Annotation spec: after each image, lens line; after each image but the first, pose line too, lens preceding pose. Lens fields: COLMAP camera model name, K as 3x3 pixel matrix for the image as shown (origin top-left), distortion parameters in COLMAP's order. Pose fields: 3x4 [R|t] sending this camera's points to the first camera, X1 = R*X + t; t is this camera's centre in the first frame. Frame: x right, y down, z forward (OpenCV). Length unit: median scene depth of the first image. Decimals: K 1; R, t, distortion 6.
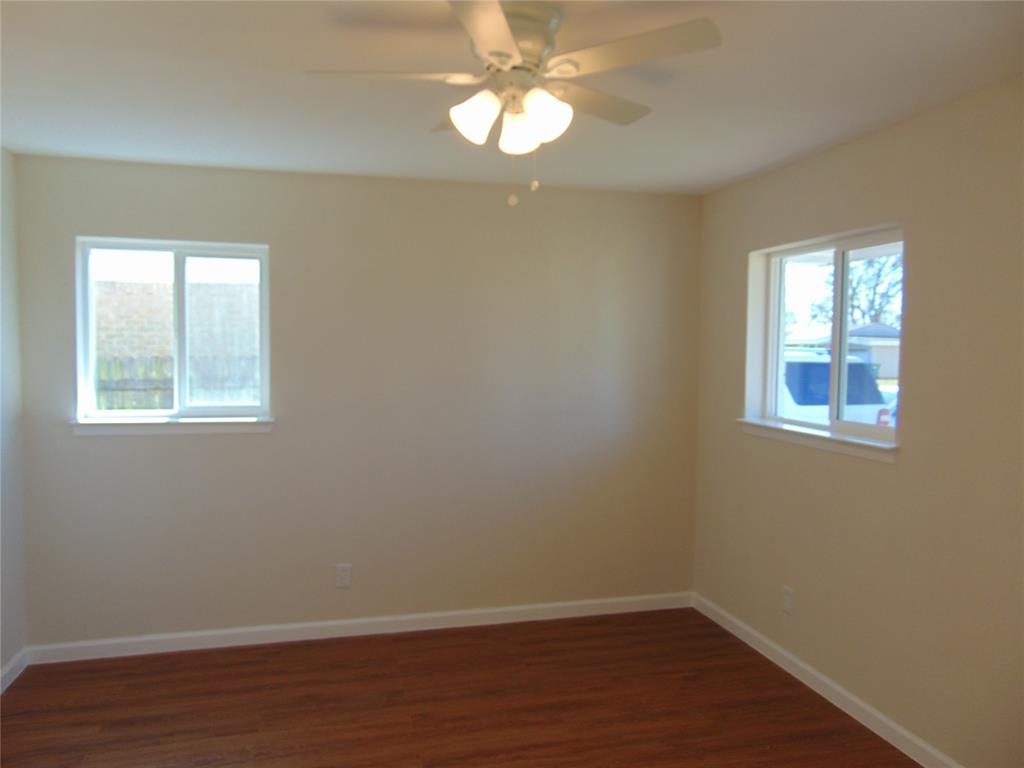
lens RADIAL K [[753.5, 0, 512.0], [0, 753.5, 384.0], [0, 0, 1]] dist [-0.035692, 0.048948]
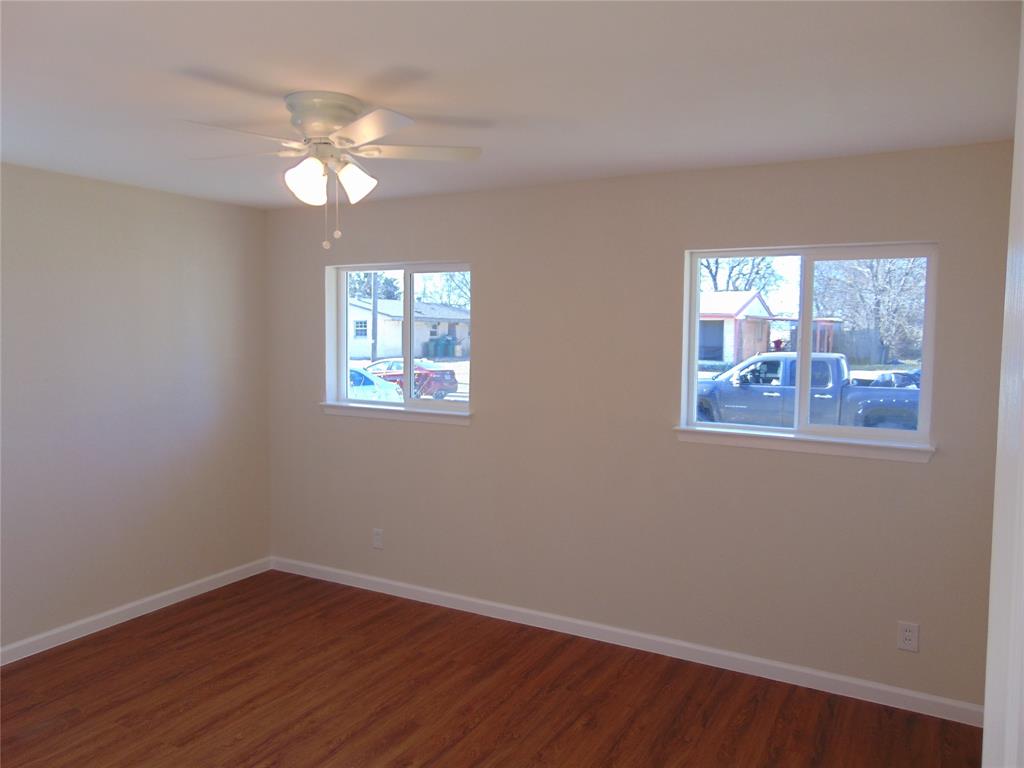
lens RADIAL K [[753.5, 0, 512.0], [0, 753.5, 384.0], [0, 0, 1]] dist [-0.035692, 0.048948]
pose [[0.682281, -0.052446, 0.729206, -0.446815], [0.030296, 0.998595, 0.043475, -0.032592], [-0.730462, -0.007571, 0.682912, -0.064767]]
